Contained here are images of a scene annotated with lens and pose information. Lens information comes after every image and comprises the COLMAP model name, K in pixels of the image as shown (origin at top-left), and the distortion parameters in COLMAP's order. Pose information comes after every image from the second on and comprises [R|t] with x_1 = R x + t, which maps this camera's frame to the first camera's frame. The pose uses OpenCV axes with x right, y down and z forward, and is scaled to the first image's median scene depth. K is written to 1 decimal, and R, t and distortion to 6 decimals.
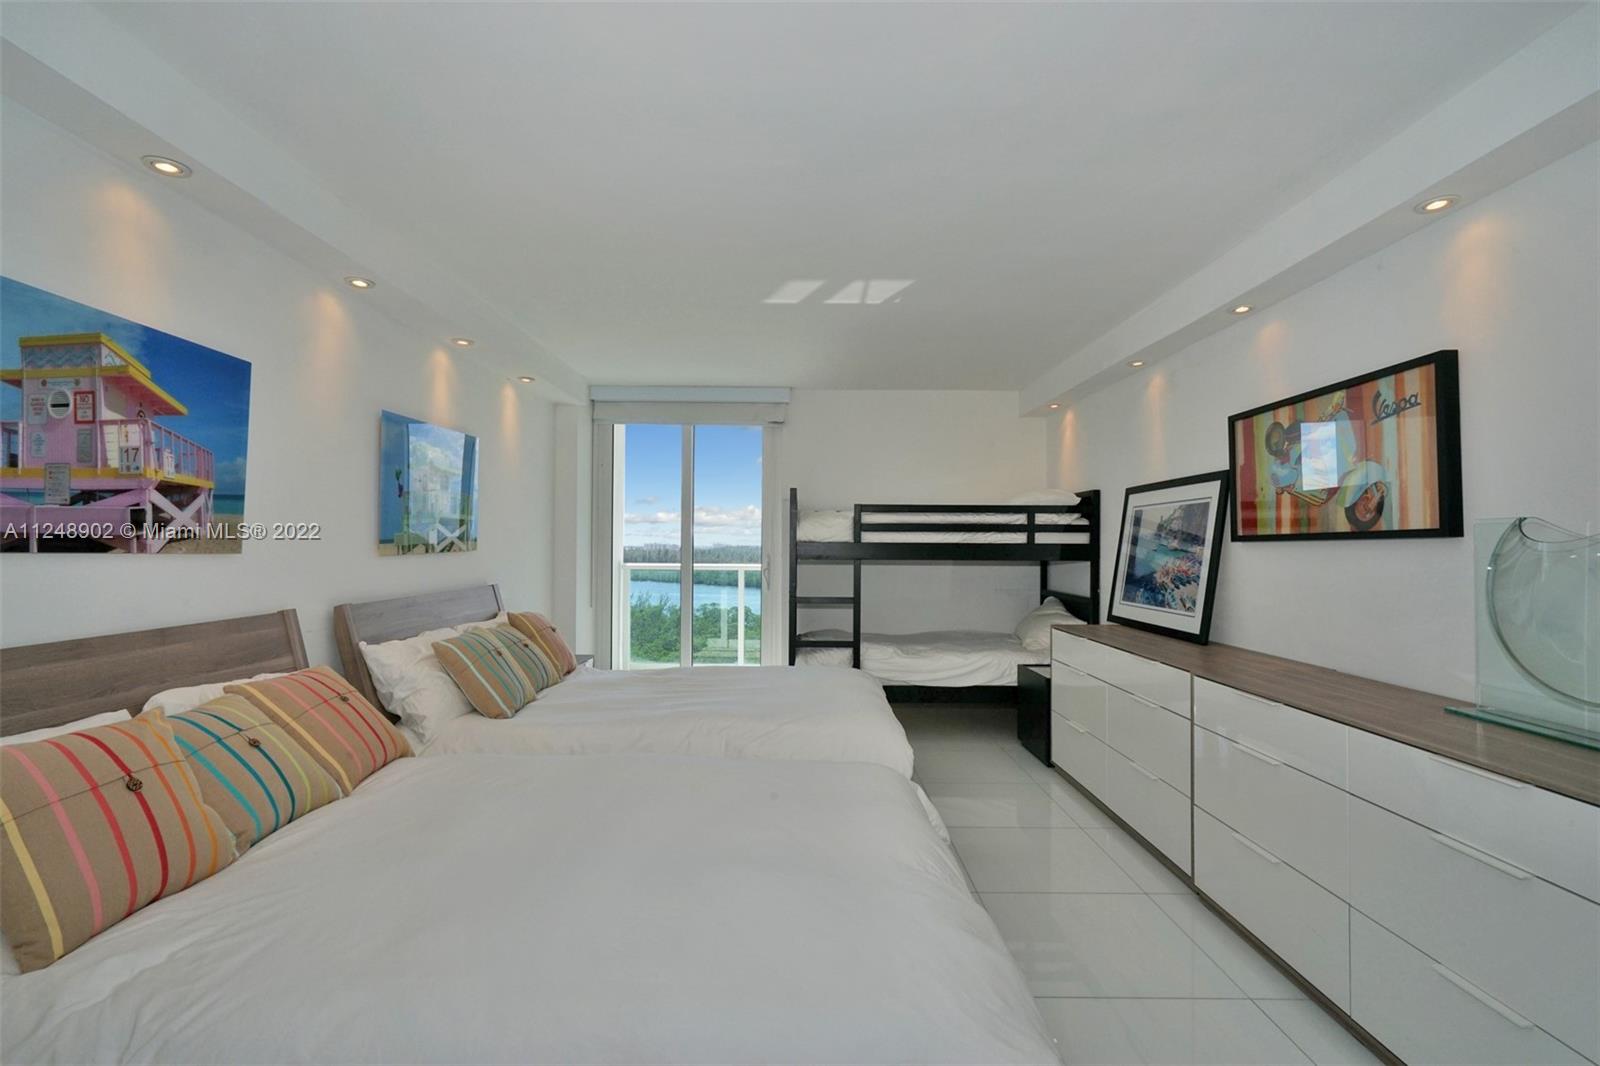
lens RADIAL K [[733.2, 0, 799.2], [0, 733.2, 532.7], [0, 0, 1]] dist [-0.002879, 0.003180]
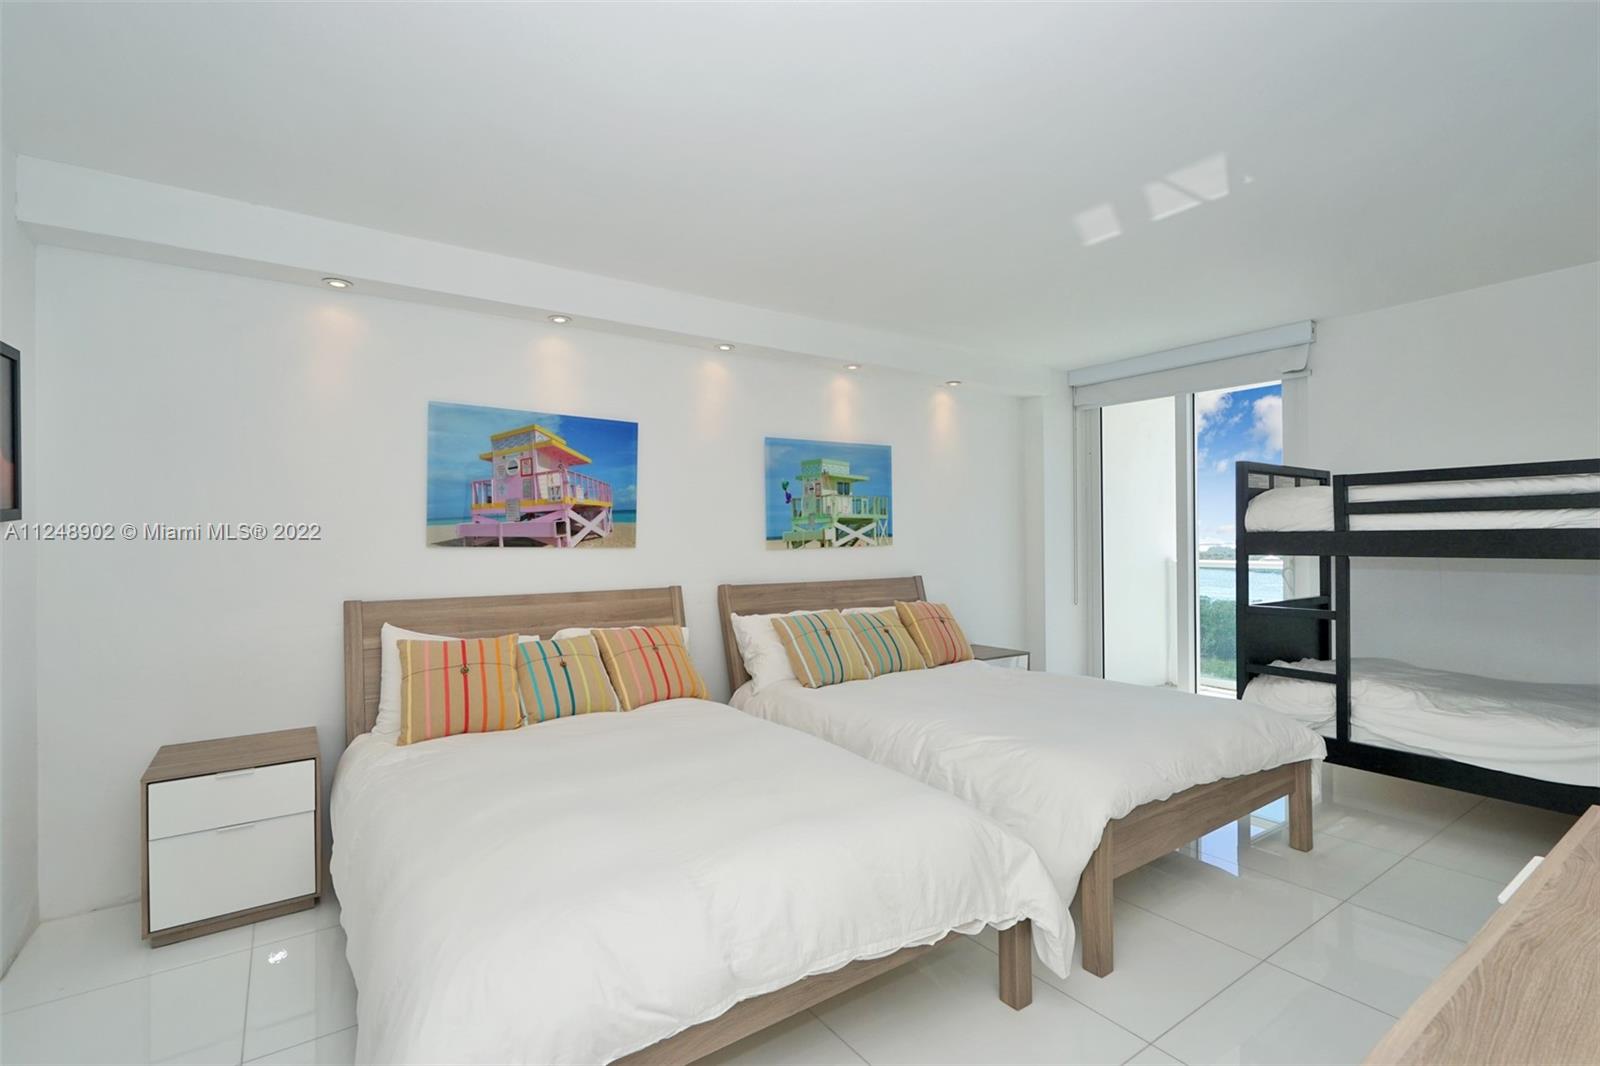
lens RADIAL K [[733.2, 0, 799.2], [0, 733.2, 532.7], [0, 0, 1]] dist [-0.002879, 0.003180]
pose [[0.576880, -0.017332, -0.816645, 0.774408], [0.023510, 0.999713, -0.004610, 0.013613], [0.816491, -0.016540, 0.577121, 0.432631]]
